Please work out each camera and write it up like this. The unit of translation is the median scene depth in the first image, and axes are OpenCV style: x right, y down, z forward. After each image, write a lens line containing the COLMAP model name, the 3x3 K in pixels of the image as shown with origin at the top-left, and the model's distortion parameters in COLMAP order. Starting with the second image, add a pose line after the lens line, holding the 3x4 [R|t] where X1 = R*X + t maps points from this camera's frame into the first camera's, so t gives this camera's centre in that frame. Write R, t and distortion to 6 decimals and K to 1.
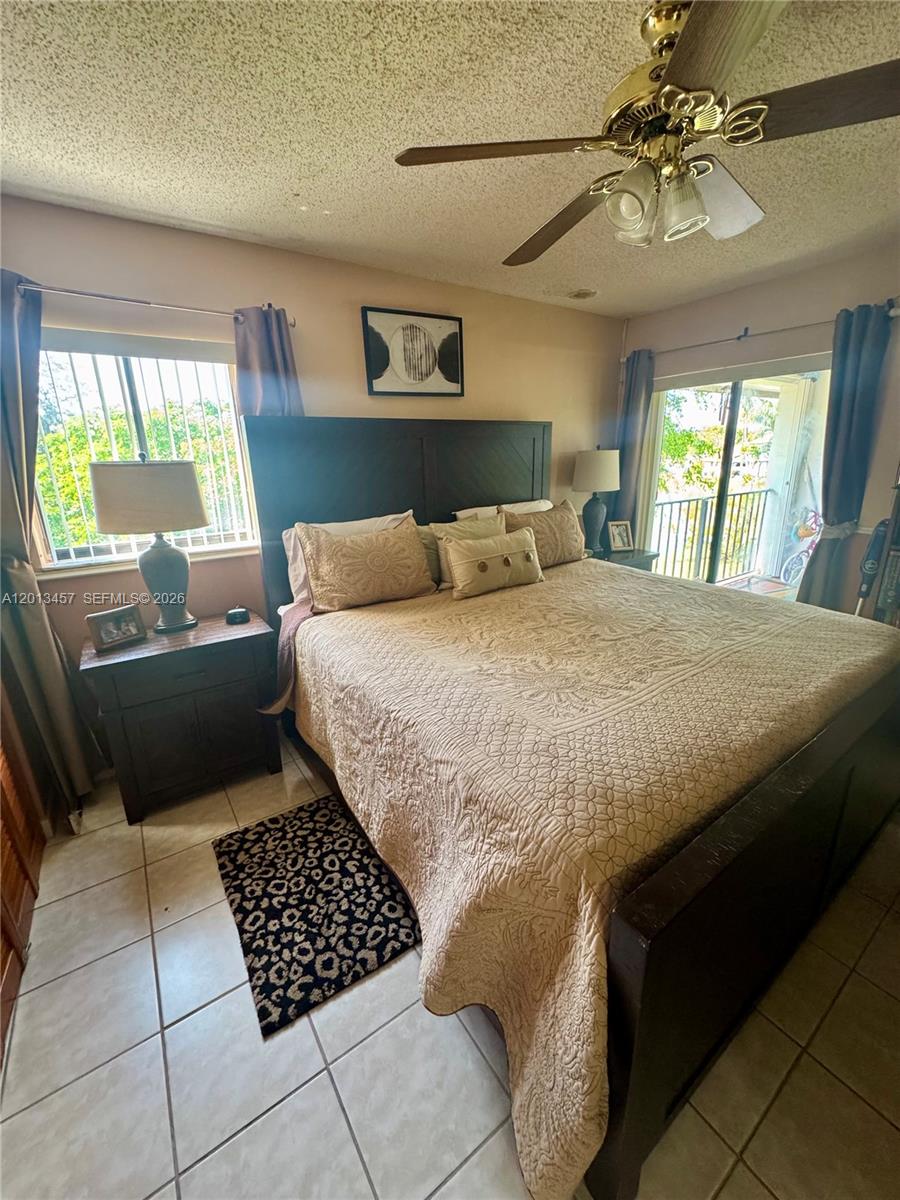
lens RADIAL K [[474.3, 0, 448.4], [0, 474.3, 599.1], [0, 0, 1]] dist [-0.006573, -0.001487]
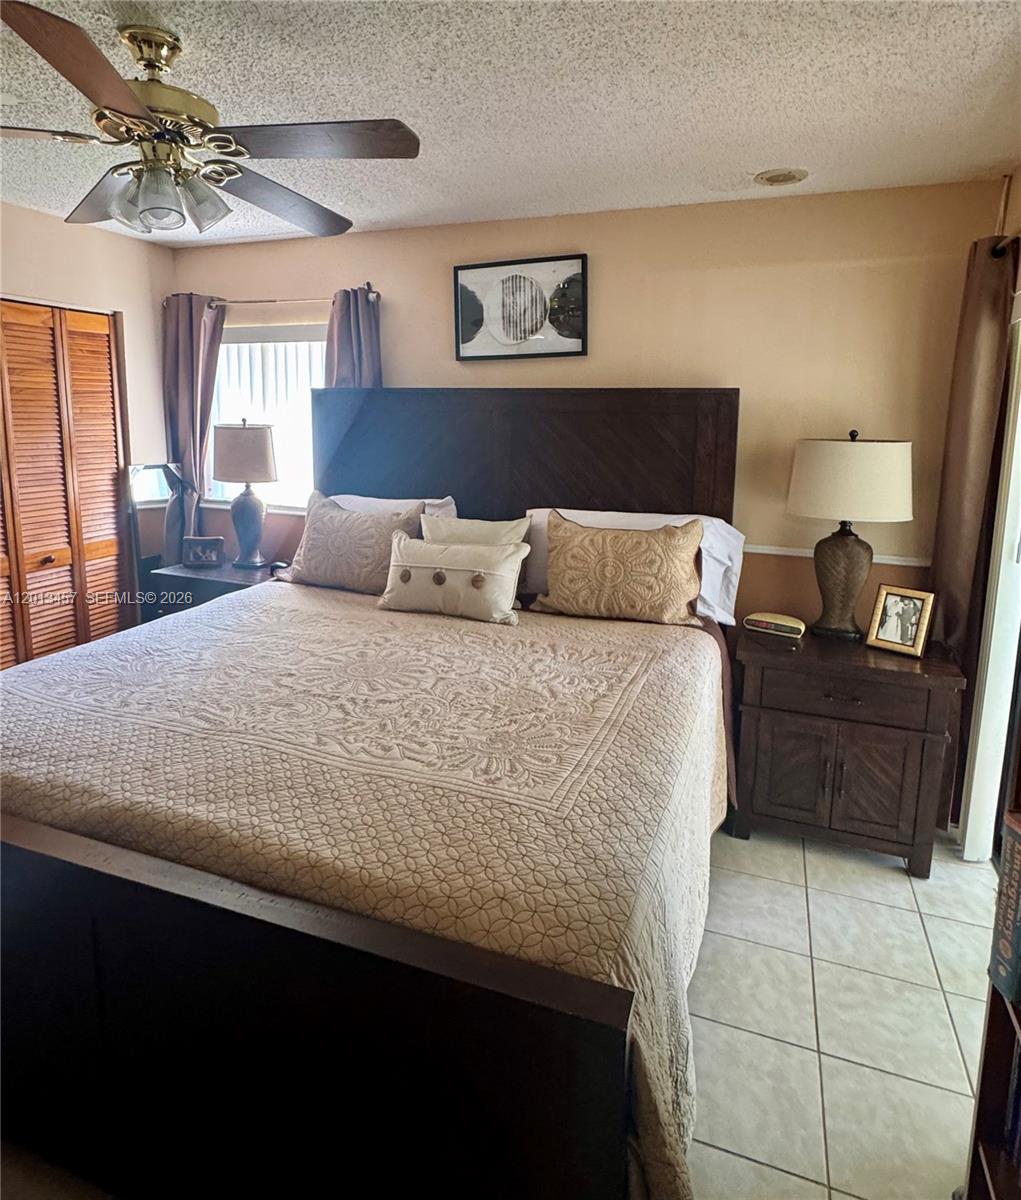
lens RADIAL K [[708.1, 0, 523.7], [0, 708.1, 517.3], [0, 0, 1]] dist [-0.013481, 0.000557]
pose [[0.586589, 0.152746, -0.795350, 1.094128], [-0.261765, 0.965101, -0.007711, -0.202287], [0.766416, 0.212718, 0.606101, 0.424262]]
